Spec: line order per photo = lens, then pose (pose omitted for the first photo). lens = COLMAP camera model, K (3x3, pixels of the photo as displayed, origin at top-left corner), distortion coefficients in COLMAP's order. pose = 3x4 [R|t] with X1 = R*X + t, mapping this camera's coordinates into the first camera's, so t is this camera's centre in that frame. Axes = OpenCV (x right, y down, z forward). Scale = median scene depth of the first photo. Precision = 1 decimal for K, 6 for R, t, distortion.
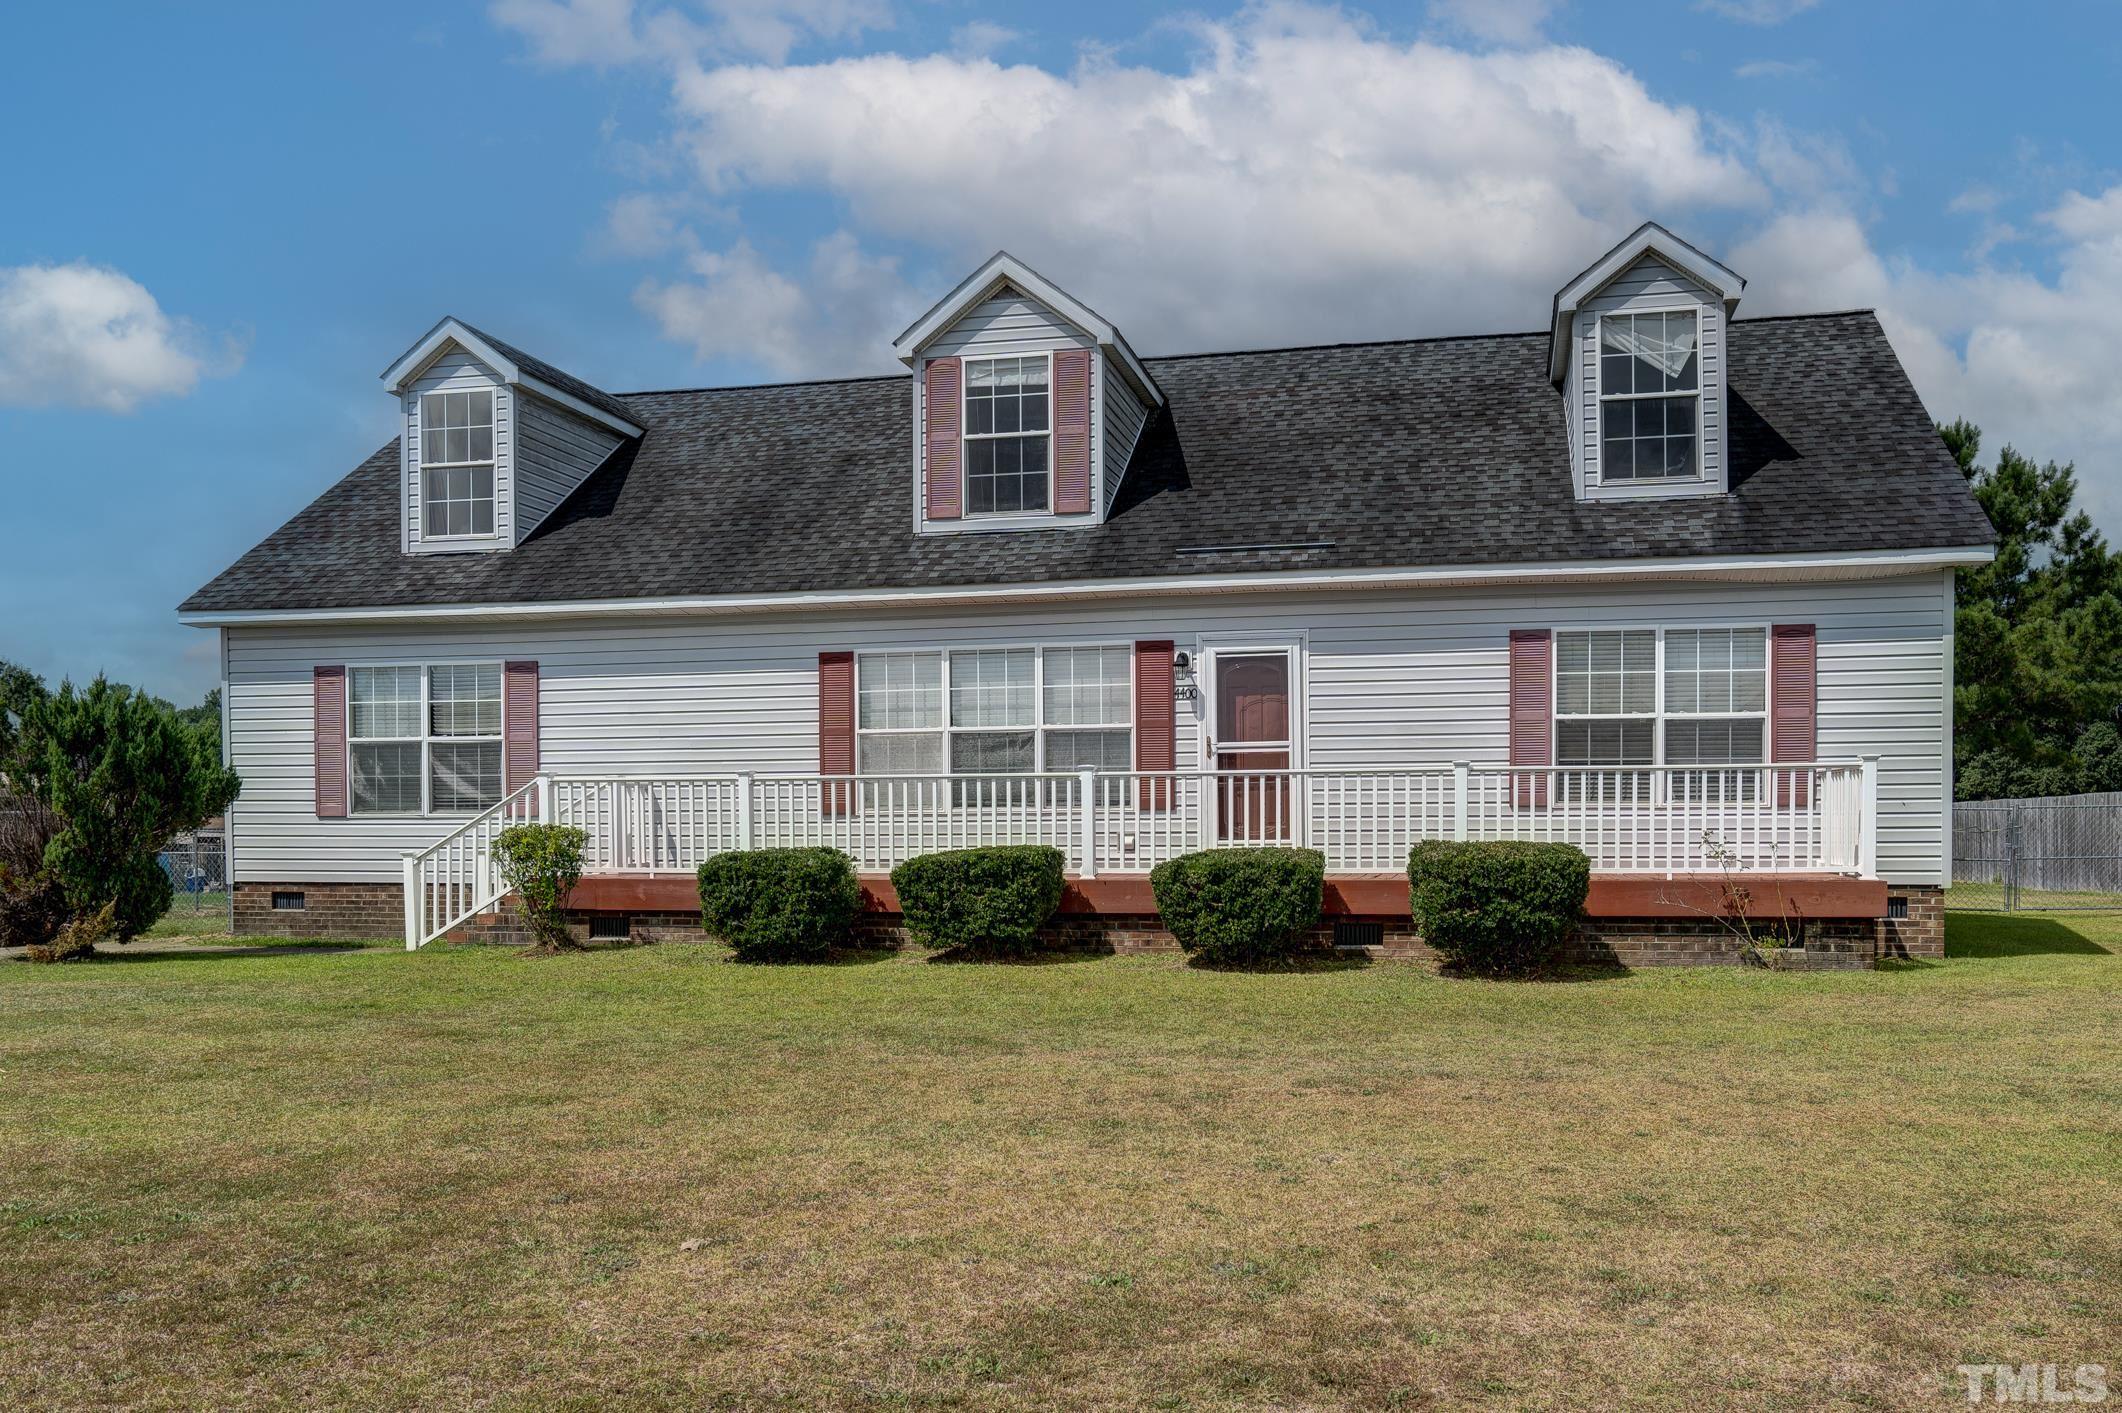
lens RADIAL K [[1707.3, 0, 1062.1], [0, 1707.3, 870.7], [0, 0, 1]] dist [0.011029, 0.002264]
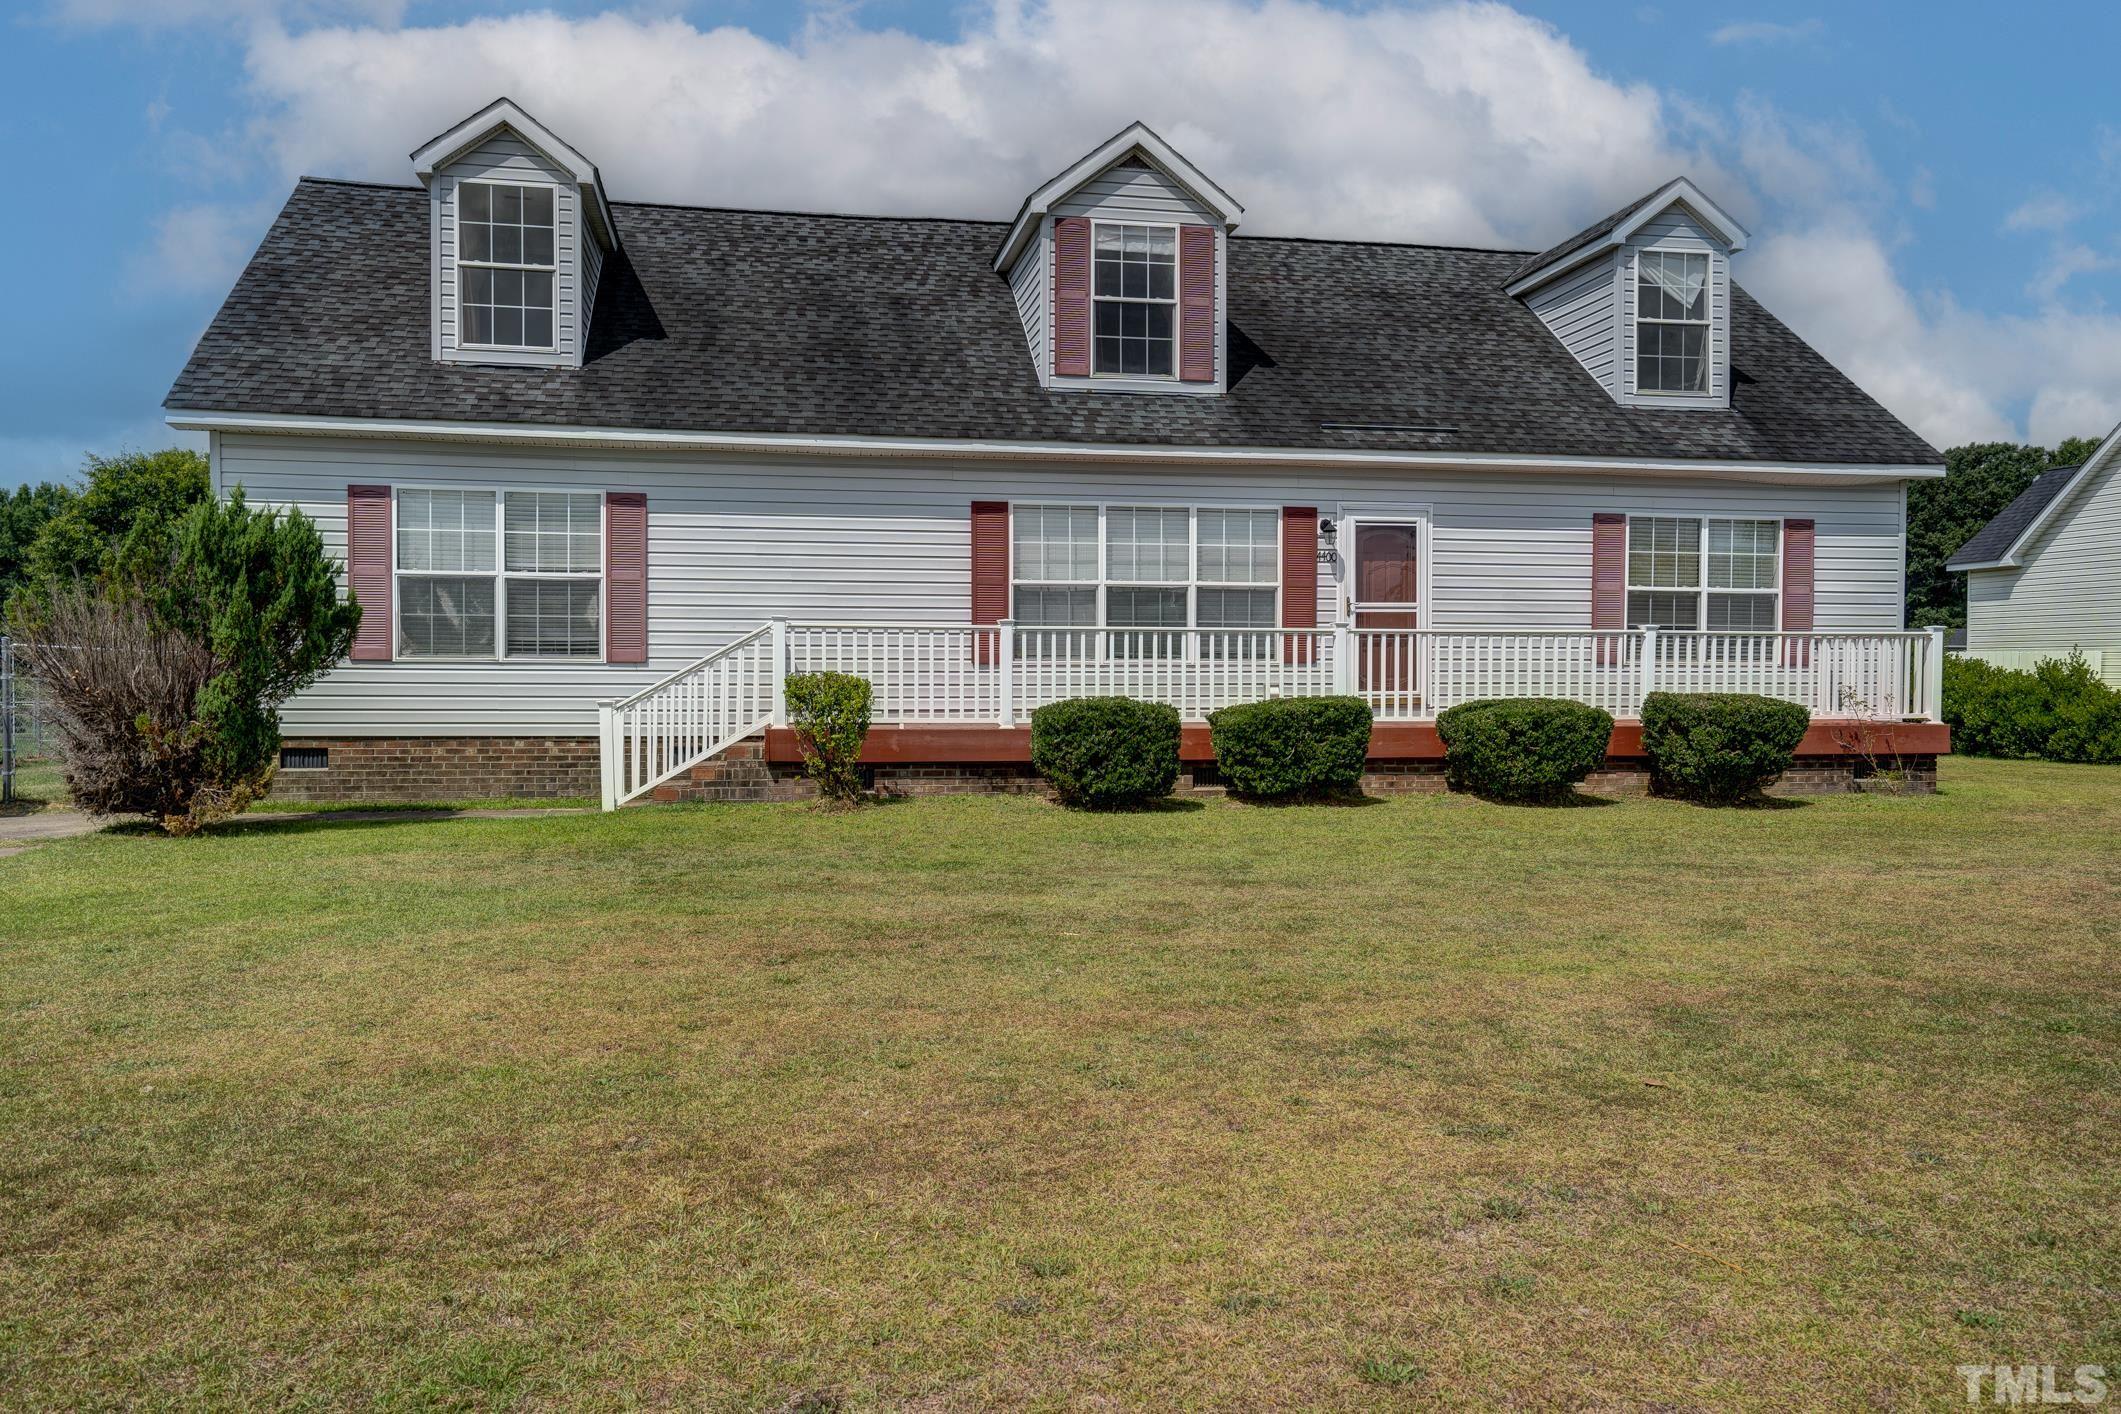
lens RADIAL K [[1637.2, 0, 1059.7], [0, 1637.2, 737.7], [0, 0, 1]] dist [0.041978, 0.000713]
pose [[0.912870, -0.007751, 0.408177, -0.502471], [0.004003, 0.999942, 0.010035, 0.000521], [-0.408231, -0.007526, 0.912848, 0.110389]]
